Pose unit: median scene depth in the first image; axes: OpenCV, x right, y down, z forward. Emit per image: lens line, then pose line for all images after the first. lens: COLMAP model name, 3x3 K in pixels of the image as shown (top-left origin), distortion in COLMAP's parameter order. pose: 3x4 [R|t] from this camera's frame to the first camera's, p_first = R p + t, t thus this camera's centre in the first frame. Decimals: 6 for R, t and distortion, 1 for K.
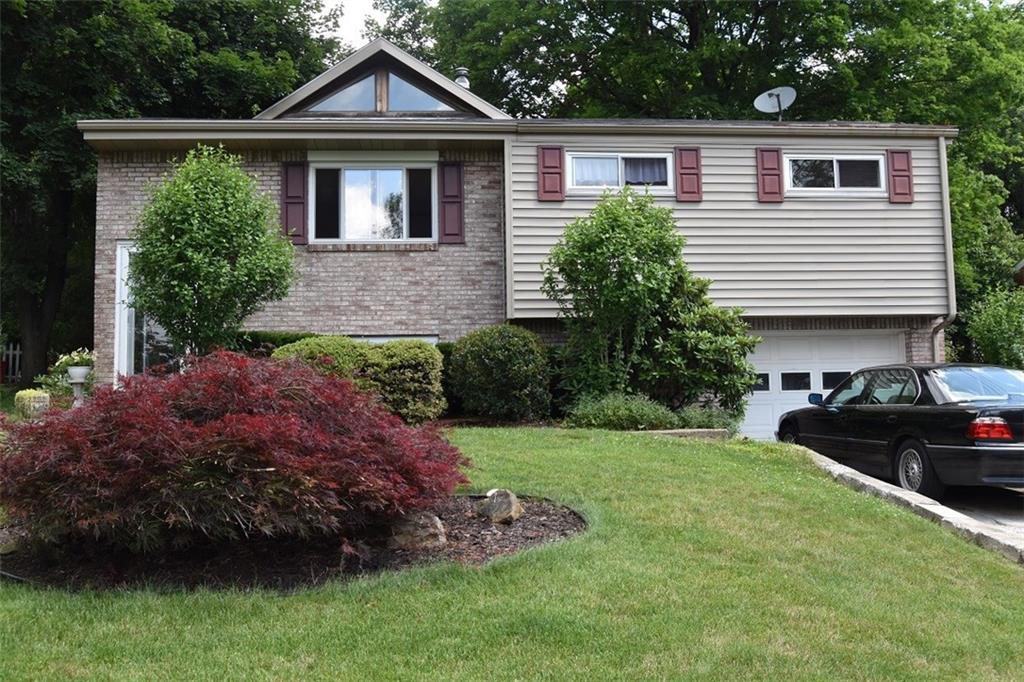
lens RADIAL K [[991.1, 0, 511.6], [0, 991.1, 340.8], [0, 0, 1]] dist [-0.055918, 0.000000]
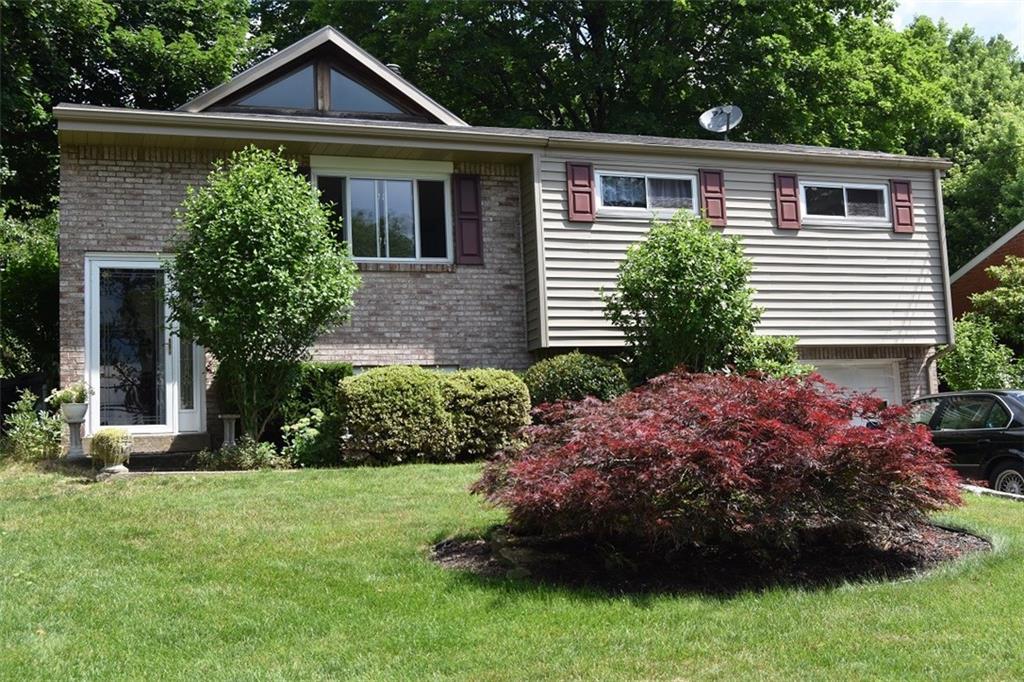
lens RADIAL K [[1159.1, 0, 514.4], [0, 1159.1, 385.1], [0, 0, 1]] dist [-0.030003, 0.000000]
pose [[0.965754, -0.005780, 0.259397, -0.298938], [0.004141, 0.999968, 0.006863, 0.005223], [-0.259428, -0.005554, 0.965746, -0.039888]]
